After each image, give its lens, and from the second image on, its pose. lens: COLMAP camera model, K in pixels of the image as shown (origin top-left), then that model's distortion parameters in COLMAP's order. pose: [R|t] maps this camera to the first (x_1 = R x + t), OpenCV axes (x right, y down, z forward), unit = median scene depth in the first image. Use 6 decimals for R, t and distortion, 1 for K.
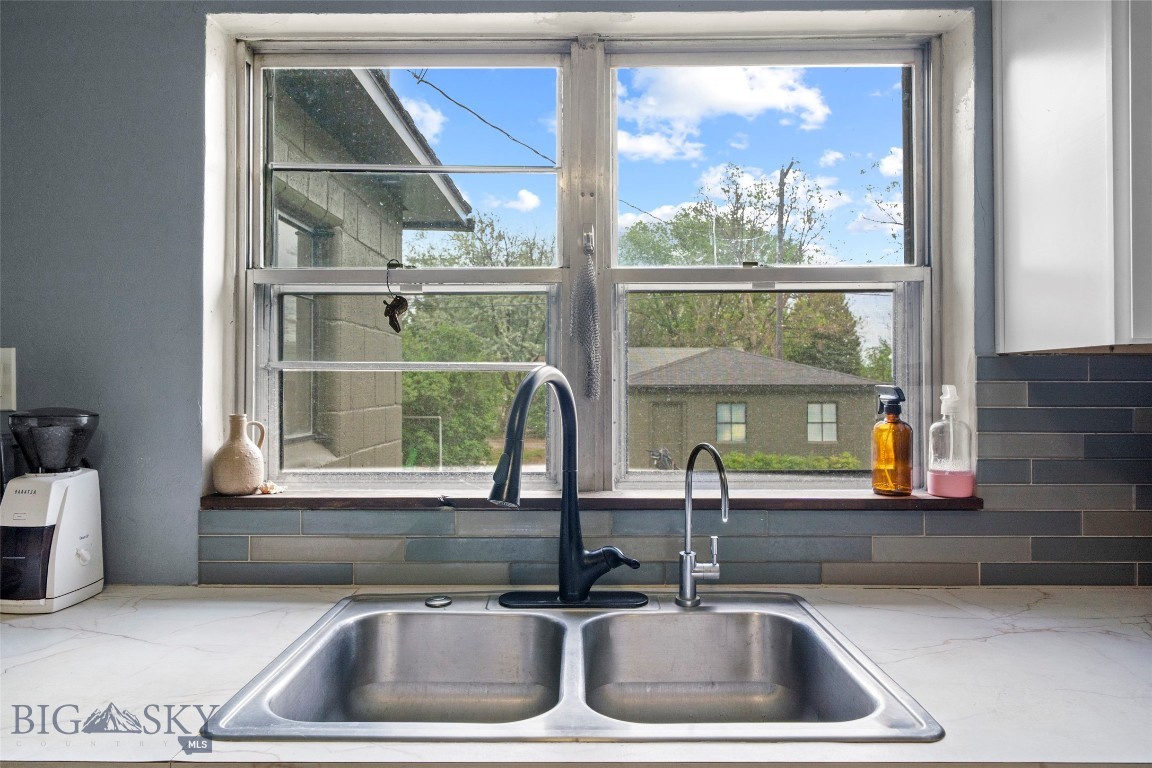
lens RADIAL K [[720.3, 0, 571.5], [0, 720.3, 382.0], [0, 0, 1]] dist [-0.000085, 0.000148]
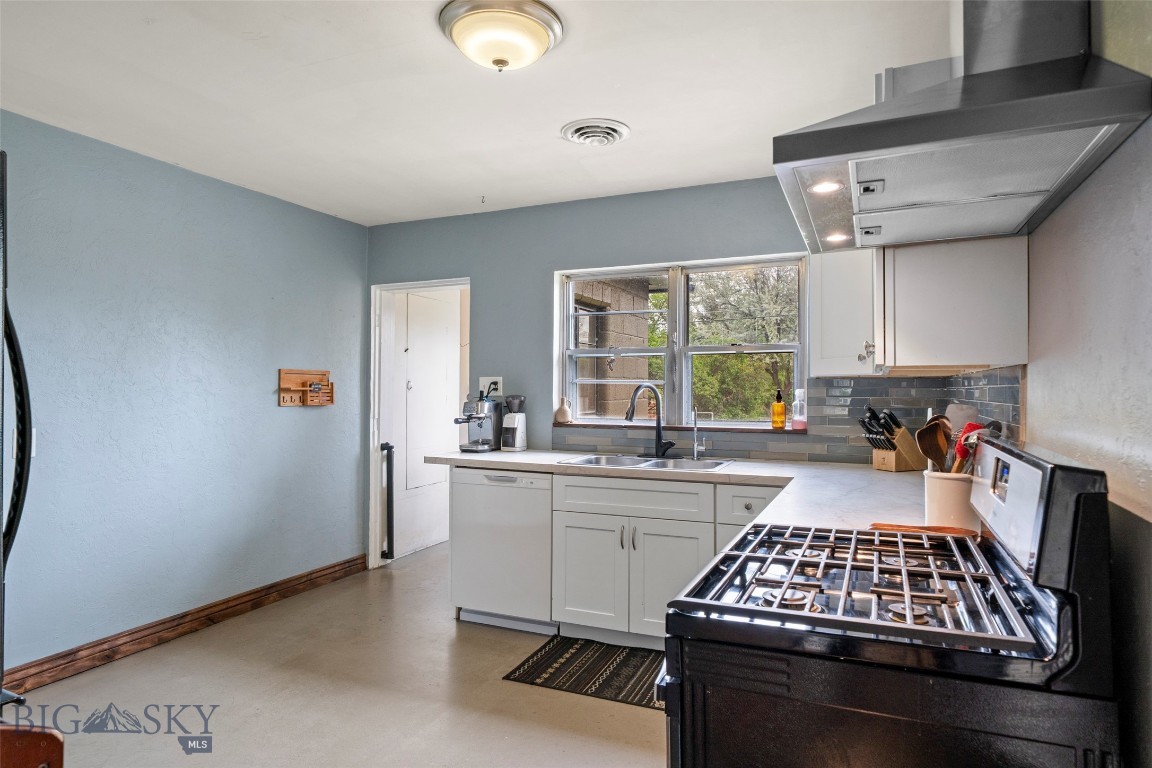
lens RADIAL K [[671.6, 0, 576.0], [0, 671.6, 384.0], [0, 0, 1]] dist [0.001466, 0.000137]
pose [[0.917565, 0.000430, -0.397586, 0.764413], [0.000256, 0.999999, 0.001673, -0.019078], [0.397586, -0.001637, 0.917563, -1.691775]]
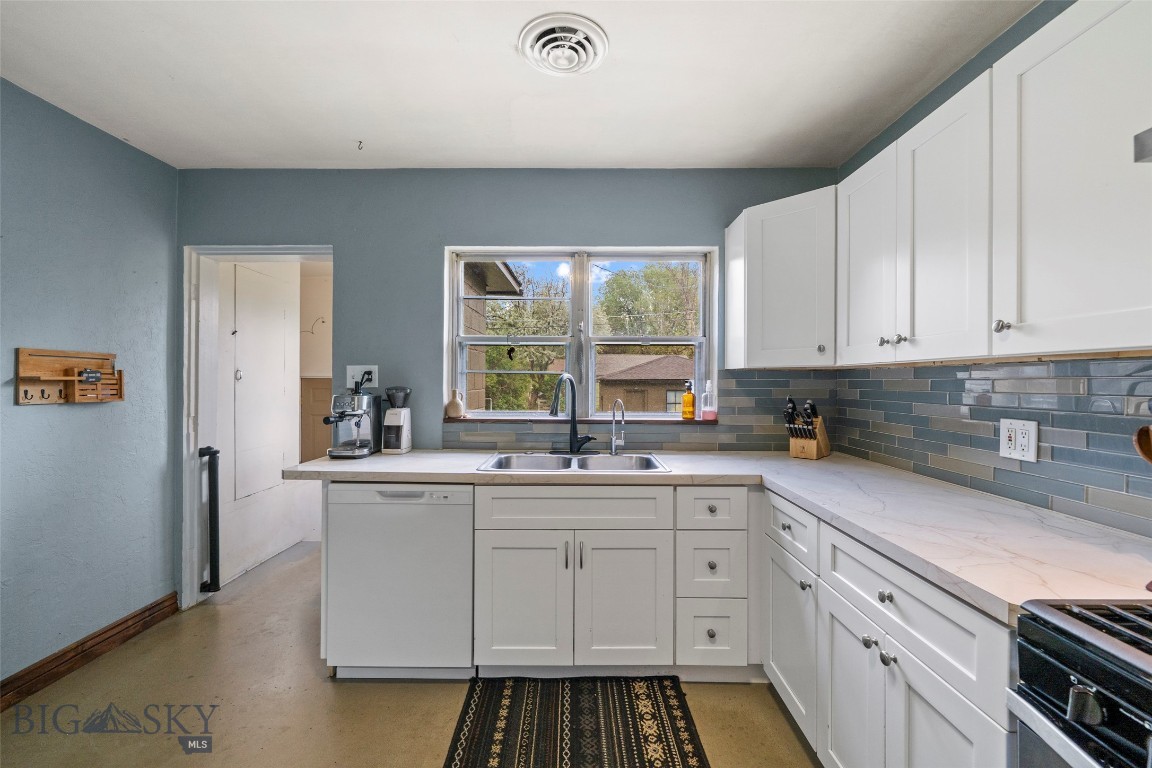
lens RADIAL K [[487.0, 0, 576.0], [0, 487.0, 382.9], [0, 0, 1]] dist [-0.001487, -0.000268]
pose [[0.999982, 0.005560, 0.002323, 0.001856], [-0.005590, 0.999898, 0.013127, -0.007501], [-0.002250, -0.013140, 0.999911, -0.905293]]
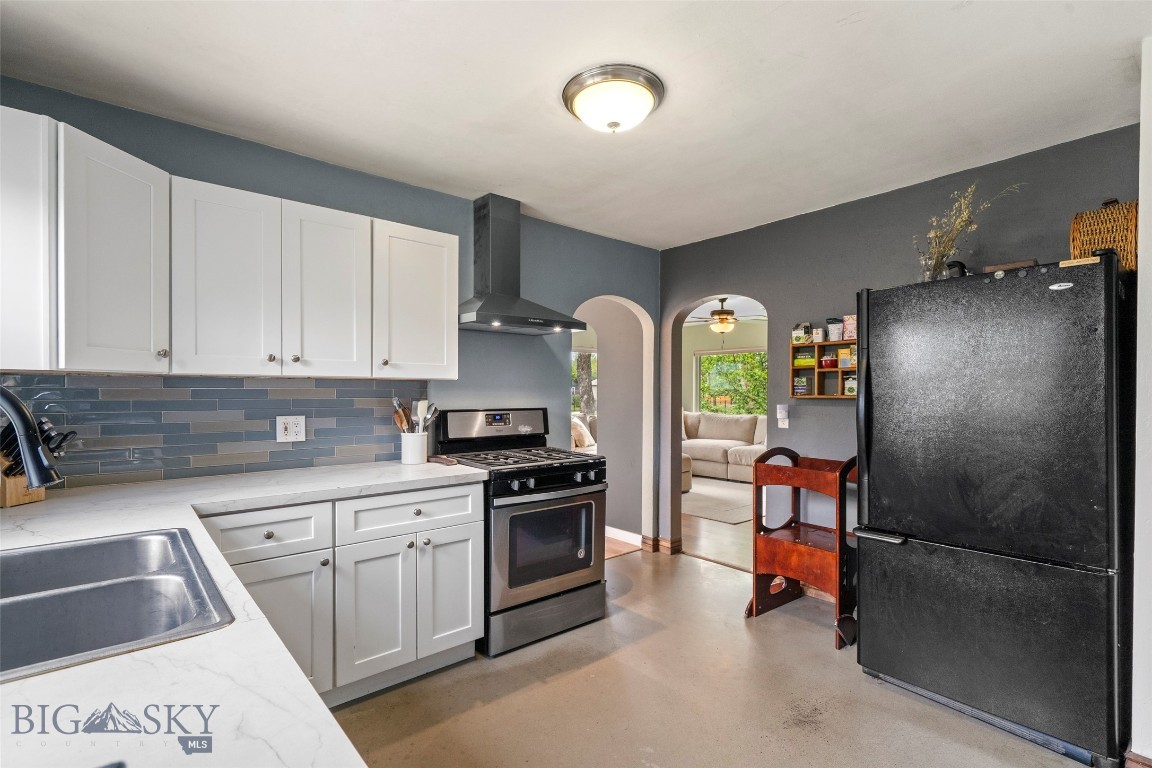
lens RADIAL K [[536.0, 0, 576.0], [0, 536.0, 393.9], [0, 0, 1]] dist [0.000183, 0.000091]
pose [[-0.655285, -0.006599, 0.755353, -1.049803], [-0.010423, 0.999946, -0.000306, -0.000460], [-0.755309, -0.008074, -0.655319, 0.676844]]
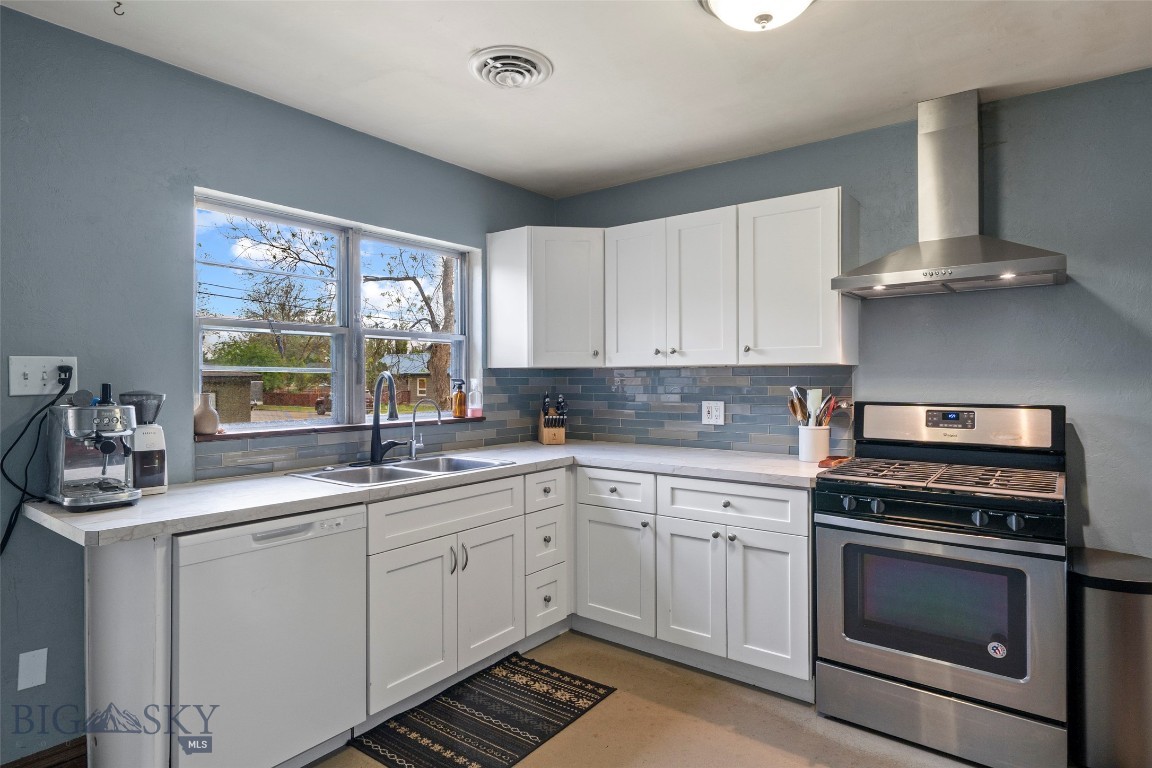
lens RADIAL K [[627.9, 0, 577.4], [0, 627.9, 376.2], [0, 0, 1]] dist [0.003085, 0.000407]
pose [[0.598941, 0.002918, 0.800788, -1.247423], [-0.006010, 0.999982, 0.000851, -0.009593], [-0.800771, -0.005323, 0.598948, -0.833708]]
